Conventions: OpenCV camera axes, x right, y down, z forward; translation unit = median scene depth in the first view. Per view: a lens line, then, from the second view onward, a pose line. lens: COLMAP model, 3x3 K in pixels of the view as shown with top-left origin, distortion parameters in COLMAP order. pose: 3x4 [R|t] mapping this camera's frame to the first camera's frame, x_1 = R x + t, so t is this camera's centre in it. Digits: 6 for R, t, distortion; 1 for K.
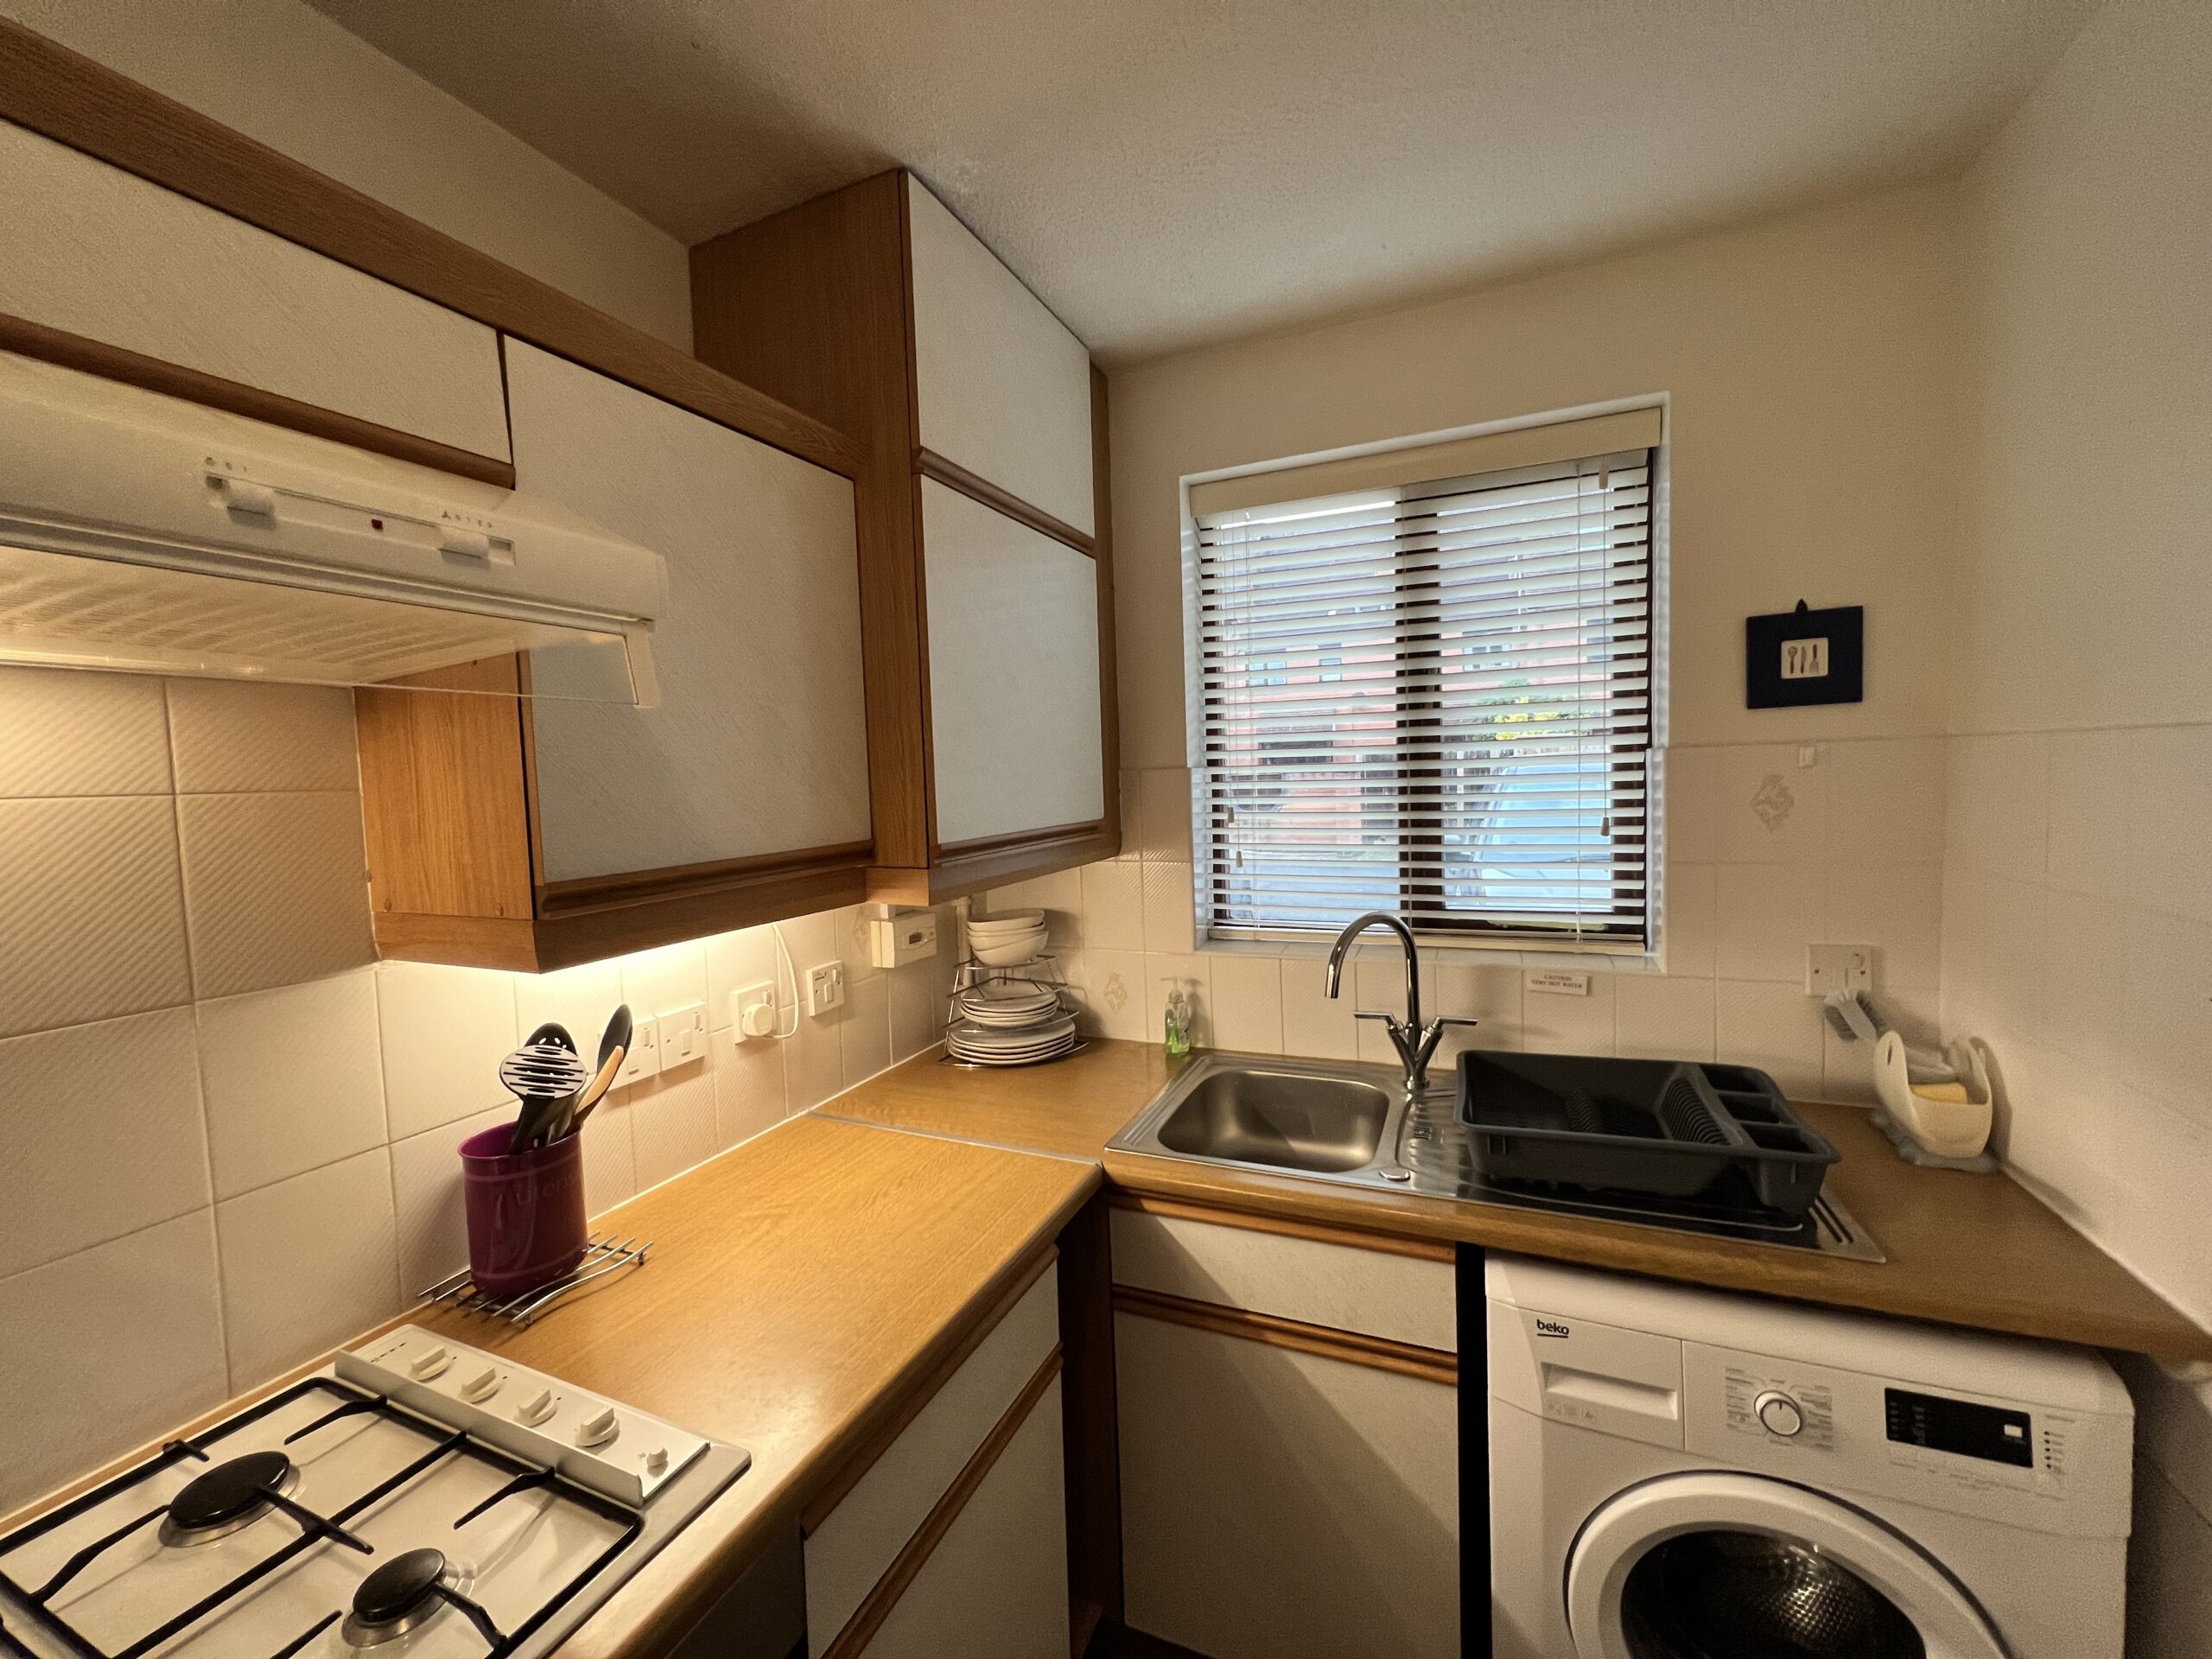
lens RADIAL K [[881.4, 0, 1100.5], [0, 881.4, 826.0], [0, 0, 1]] dist [-0.001044, 0.000270]
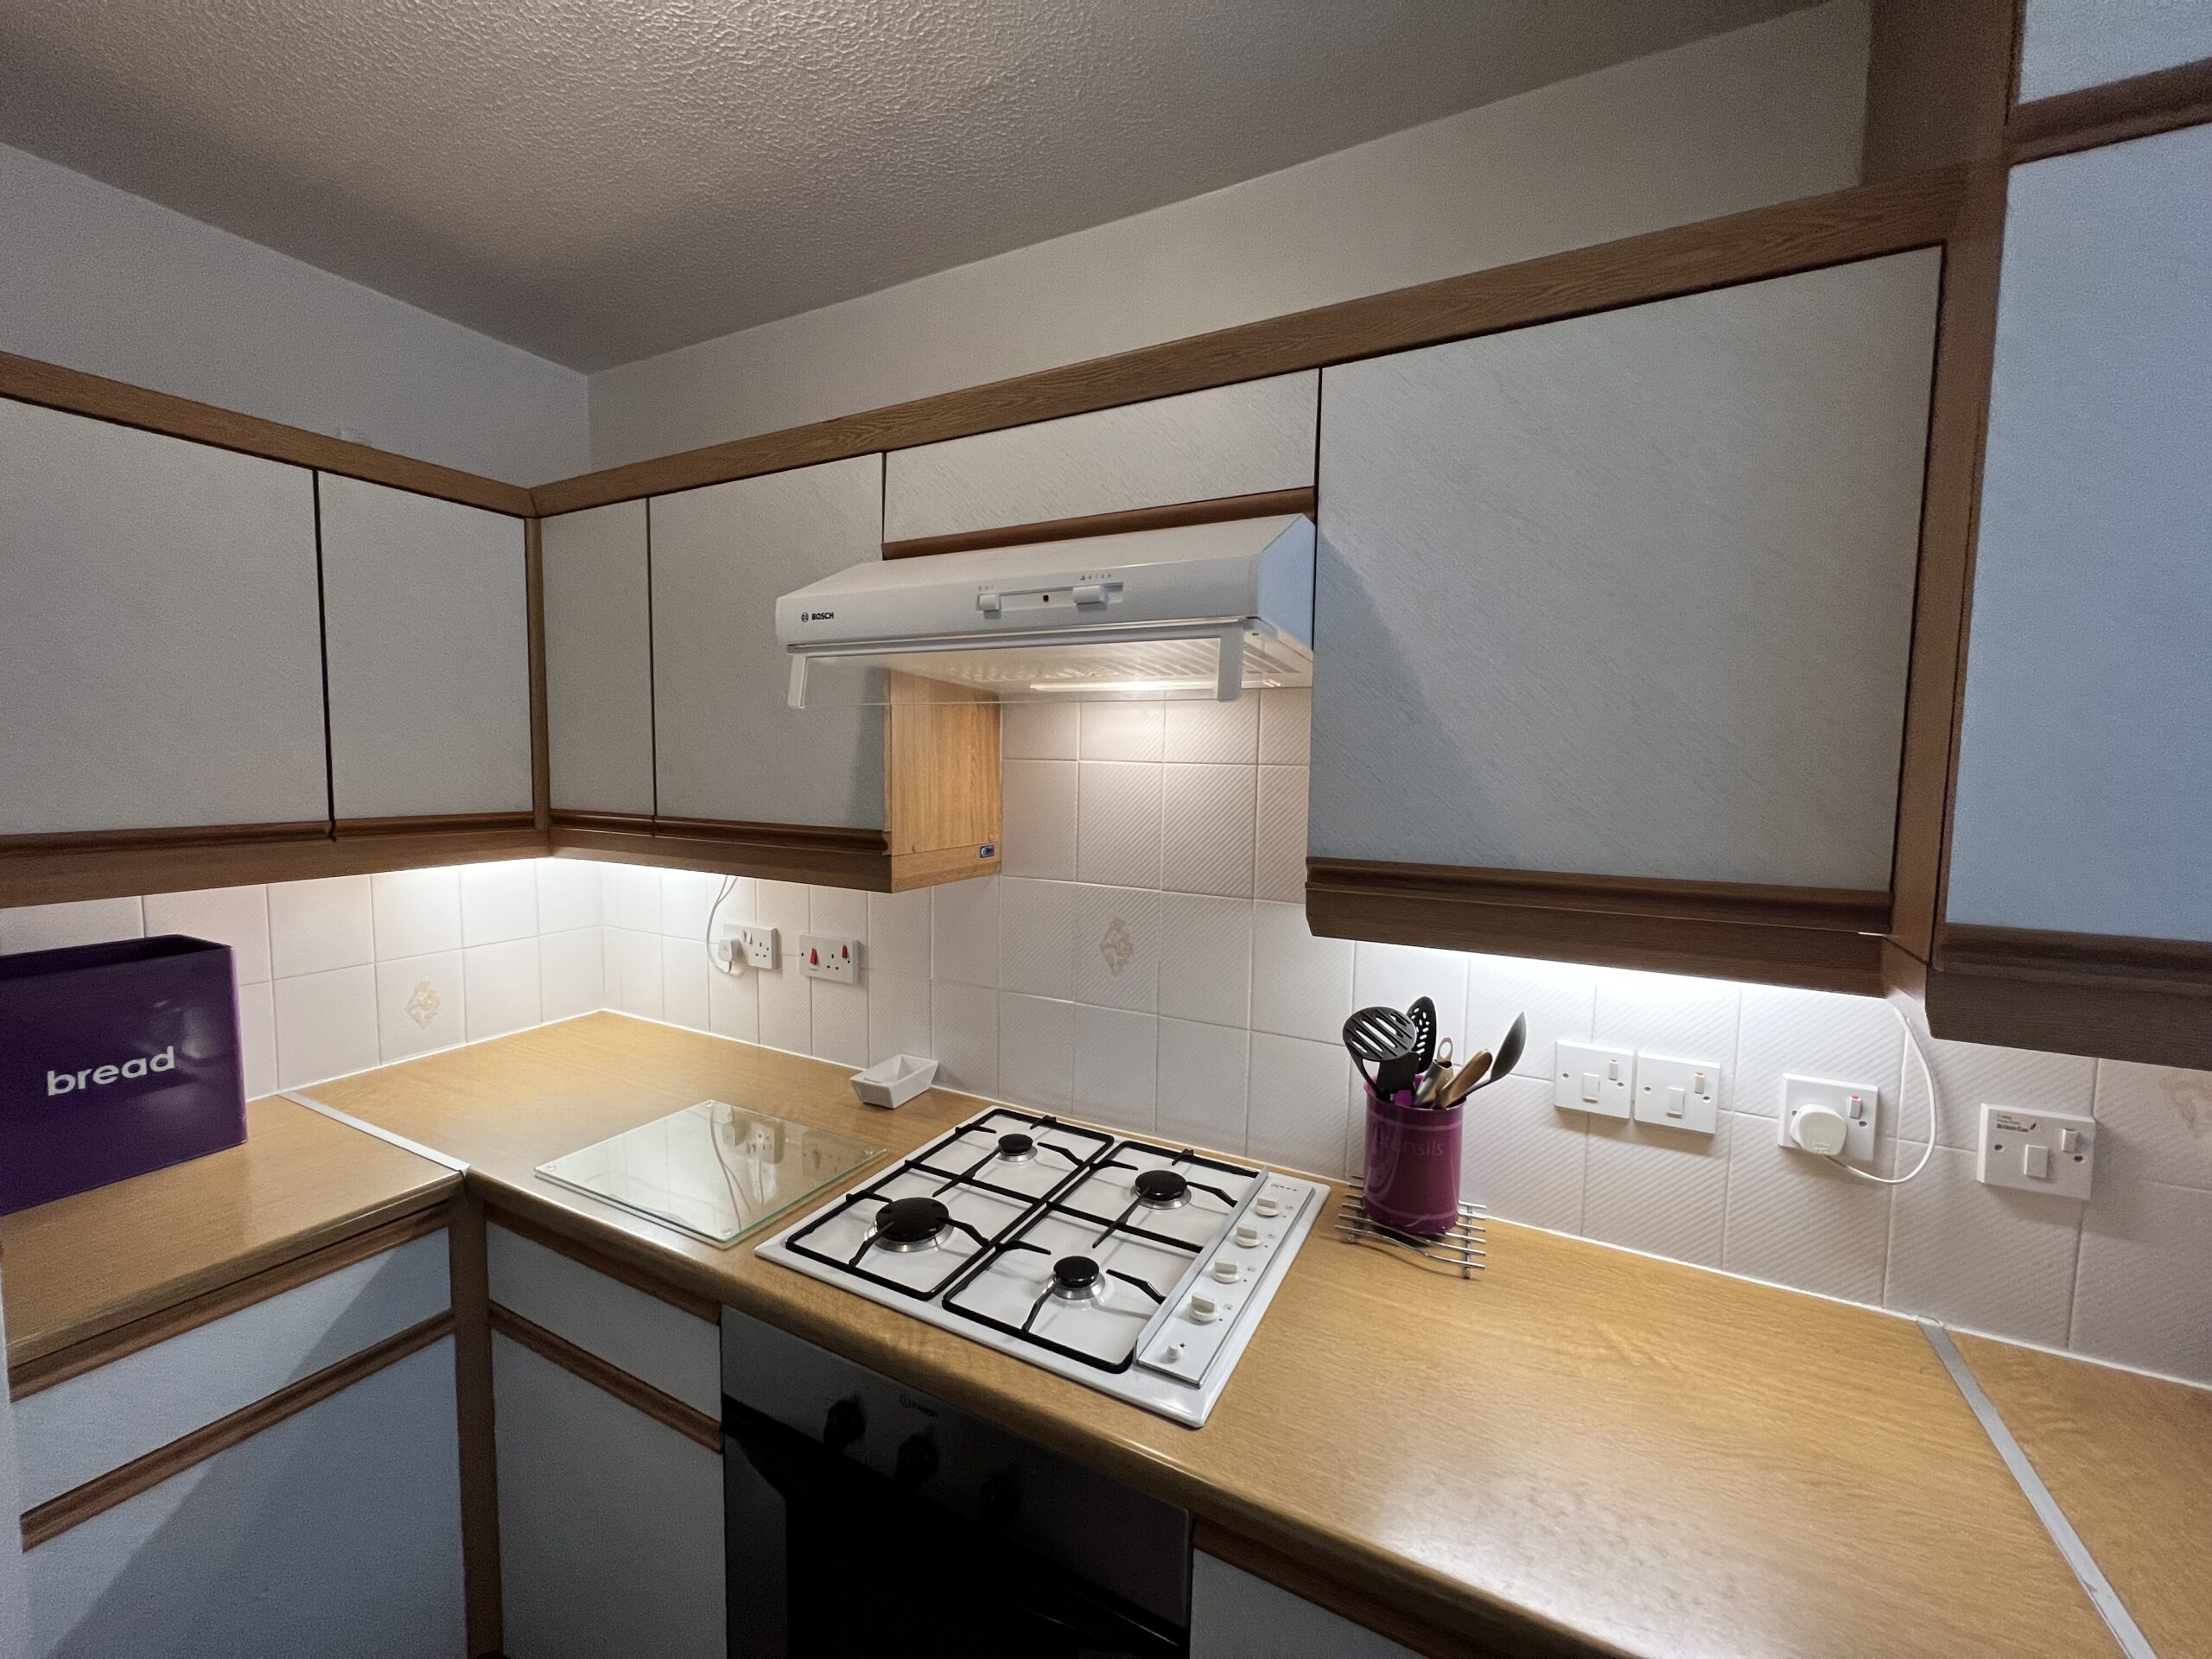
lens RADIAL K [[881.4, 0, 1095.9], [0, 881.4, 823.4], [0, 0, 1]] dist [-0.001044, 0.000270]
pose [[-0.072216, 0.104075, -0.991944, 0.359869], [-0.072067, 0.991397, 0.109264, -0.056944], [0.994782, 0.079377, -0.064094, 0.567860]]
